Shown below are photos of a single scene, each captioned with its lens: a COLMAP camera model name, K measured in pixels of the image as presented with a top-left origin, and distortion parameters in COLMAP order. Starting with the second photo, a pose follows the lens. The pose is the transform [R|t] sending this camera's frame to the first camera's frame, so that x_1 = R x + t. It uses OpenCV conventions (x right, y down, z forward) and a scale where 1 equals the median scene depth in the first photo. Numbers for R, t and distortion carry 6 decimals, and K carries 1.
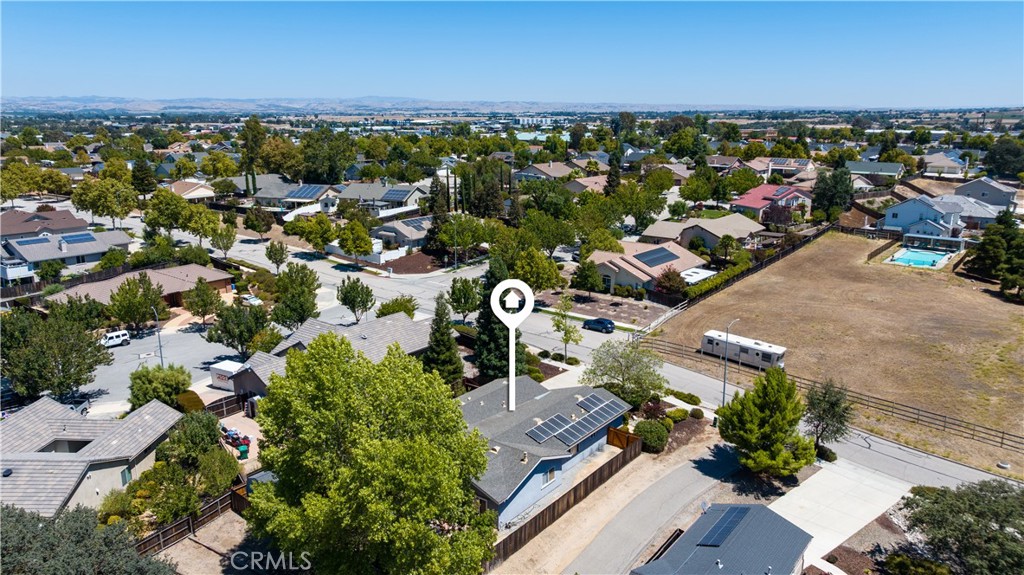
lens RADIAL K [[719.8, 0, 512.0], [0, 719.8, 287.5], [0, 0, 1]] dist [-0.010416, 0.000637]
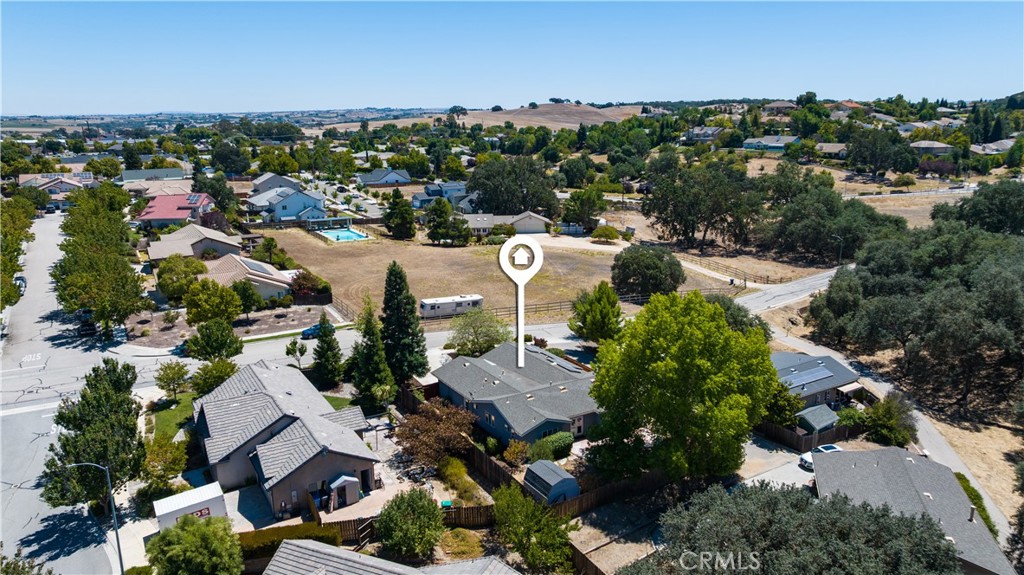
lens RADIAL K [[719.8, 0, 512.0], [0, 719.8, 287.5], [0, 0, 1]] dist [-0.010416, 0.000637]
pose [[0.331332, -0.222560, 0.916889, -0.690125], [0.222631, 0.962782, 0.153249, -0.101465], [-0.916872, 0.153352, 0.368549, 0.314145]]
